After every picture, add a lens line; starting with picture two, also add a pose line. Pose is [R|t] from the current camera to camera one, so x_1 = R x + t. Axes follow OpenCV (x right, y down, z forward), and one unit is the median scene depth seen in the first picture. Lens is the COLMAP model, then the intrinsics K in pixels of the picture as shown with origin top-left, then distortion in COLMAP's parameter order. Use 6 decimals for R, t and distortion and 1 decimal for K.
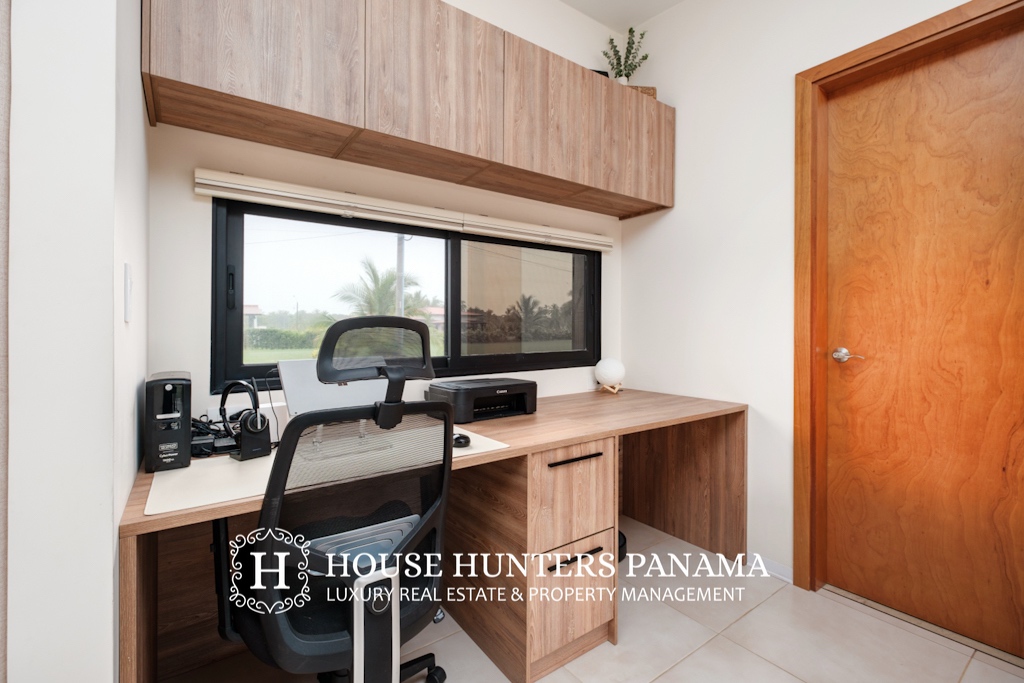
lens RADIAL K [[445.1, 0, 516.0], [0, 445.1, 340.7], [0, 0, 1]] dist [0.001544, -0.000029]
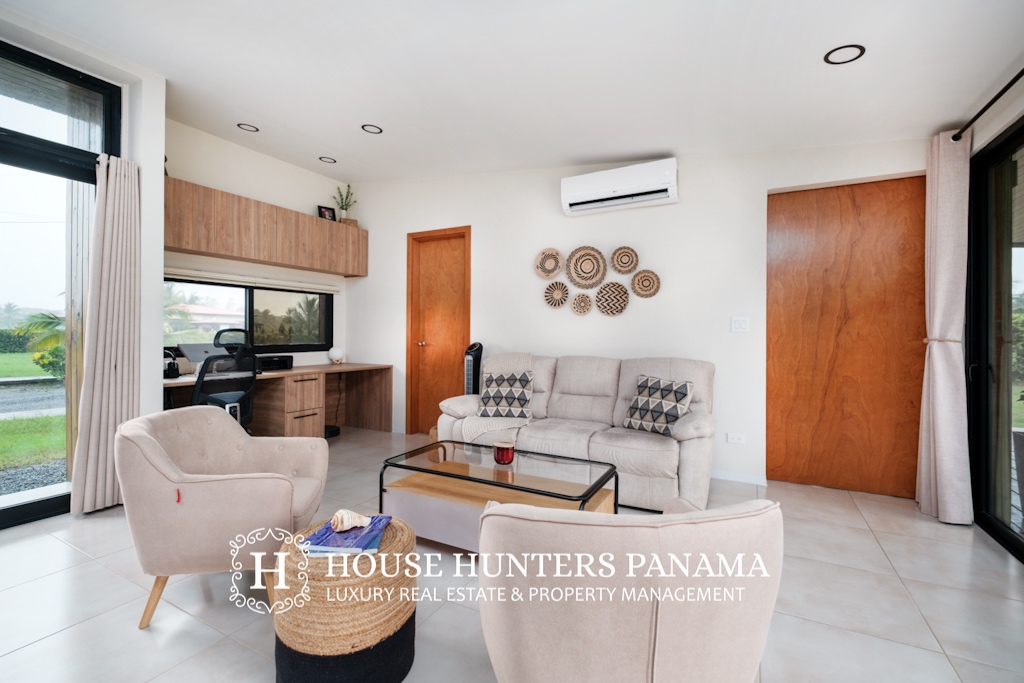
lens RADIAL K [[445.1, 0, 516.0], [0, 445.1, 340.7], [0, 0, 1]] dist [0.001544, -0.000029]
pose [[0.899305, 0.001023, 0.437321, 0.076251], [0.001936, 0.999978, -0.006320, 0.033283], [-0.437318, 0.006530, 0.899283, -1.568965]]
